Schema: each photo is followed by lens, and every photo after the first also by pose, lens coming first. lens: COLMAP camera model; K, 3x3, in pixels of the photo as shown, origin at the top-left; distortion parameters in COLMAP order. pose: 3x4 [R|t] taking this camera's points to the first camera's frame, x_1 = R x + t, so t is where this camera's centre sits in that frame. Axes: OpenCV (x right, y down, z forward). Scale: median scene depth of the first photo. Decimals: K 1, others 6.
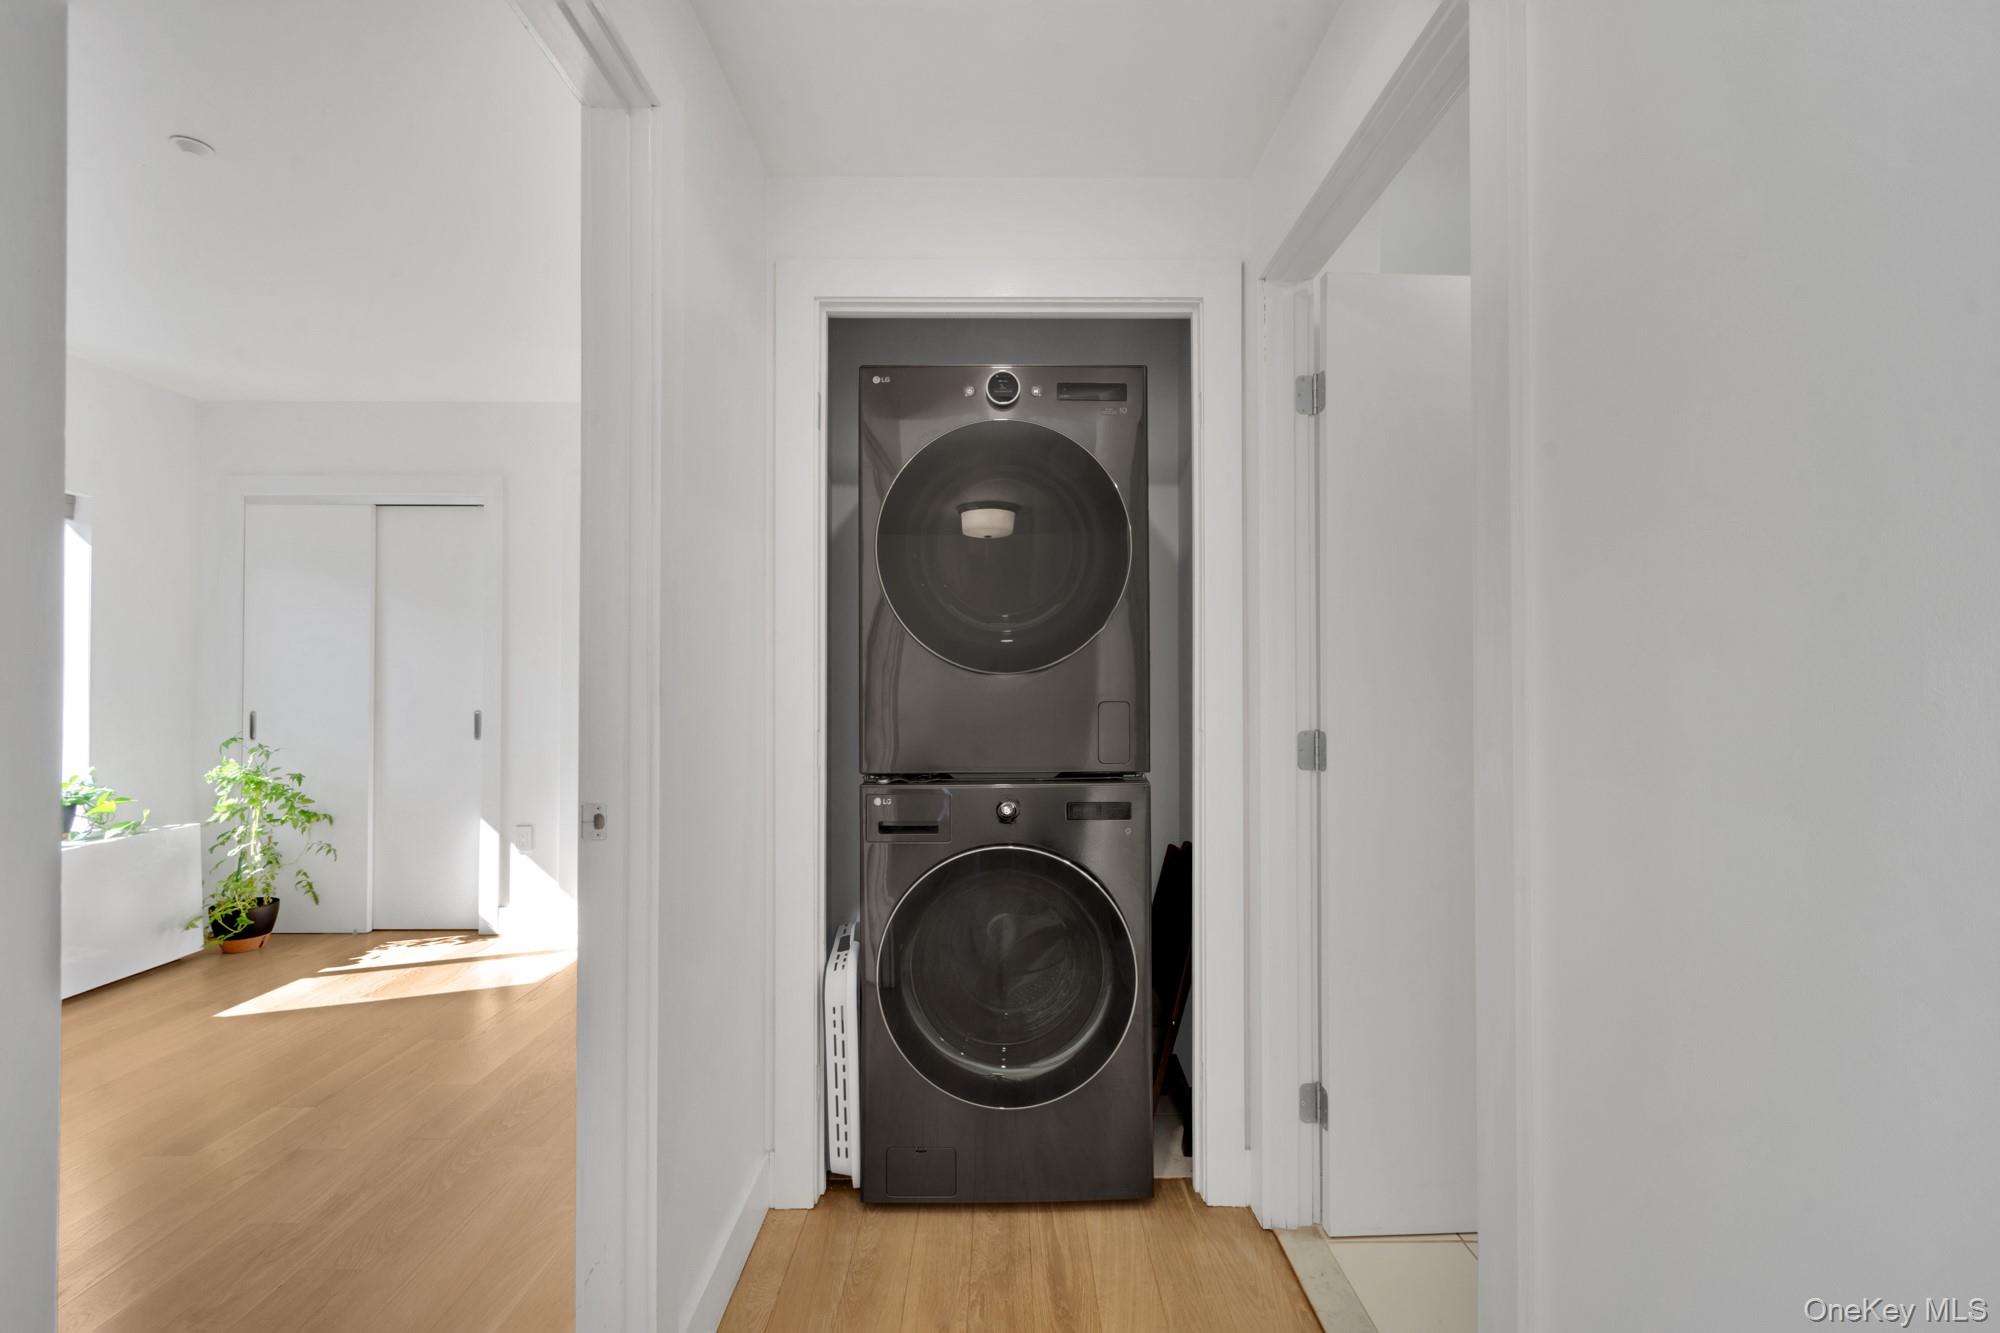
lens RADIAL K [[876.4, 0, 996.3], [0, 876.4, 665.1], [0, 0, 1]] dist [0.001068, -0.000124]
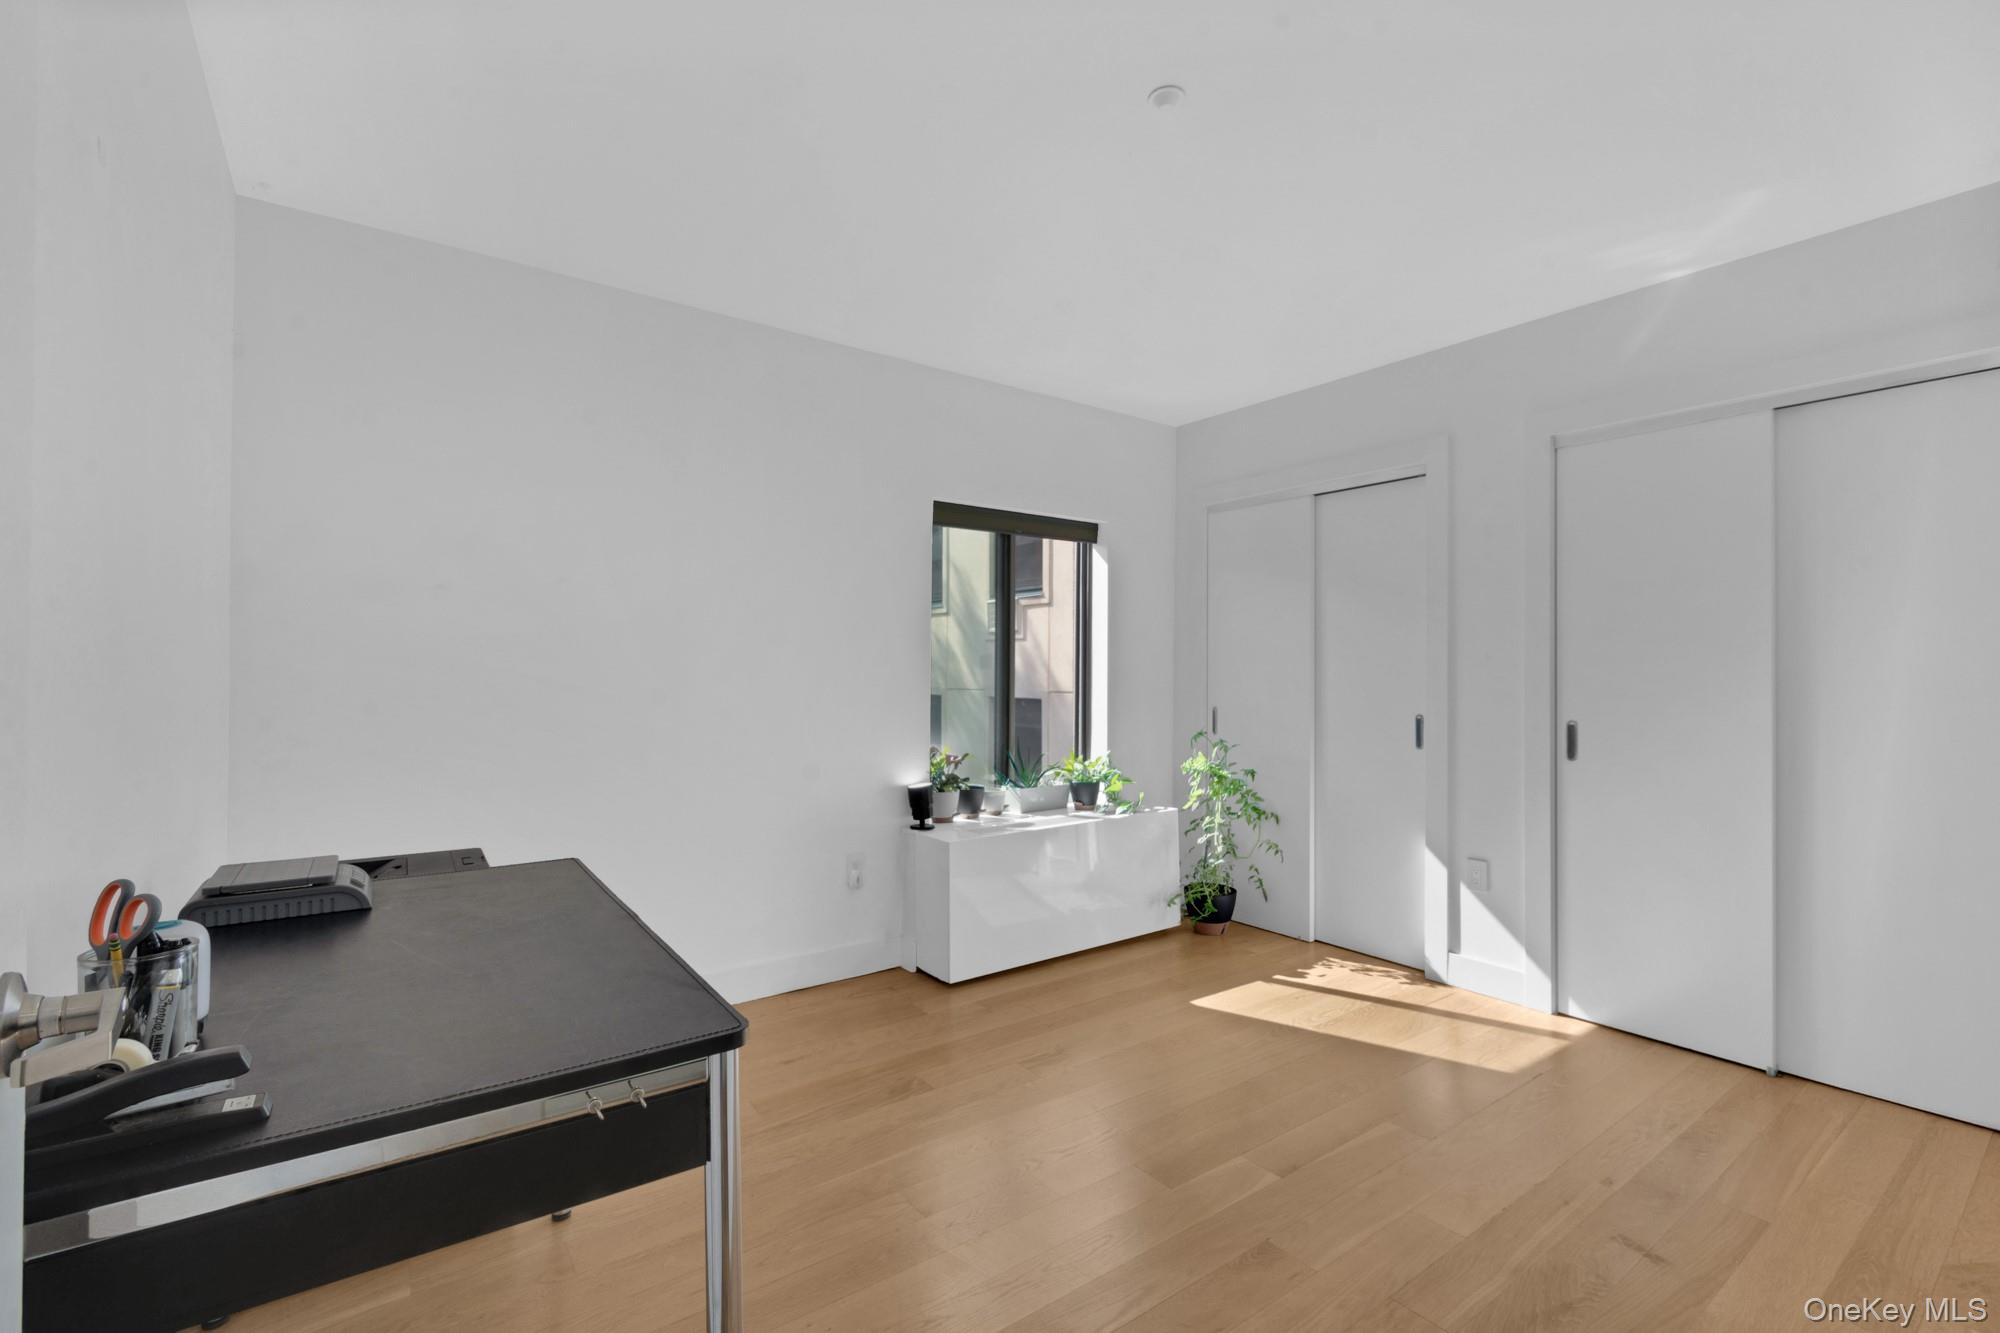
lens RADIAL K [[969.4, 0, 1000.0], [0, 969.4, 666.5], [0, 0, 1]] dist [0.000587, -0.000186]
pose [[0.606690, -0.006885, -0.794909, -0.086404], [0.004635, 0.999976, -0.005124, 0.009107], [0.794925, -0.000576, 0.606707, 0.097020]]
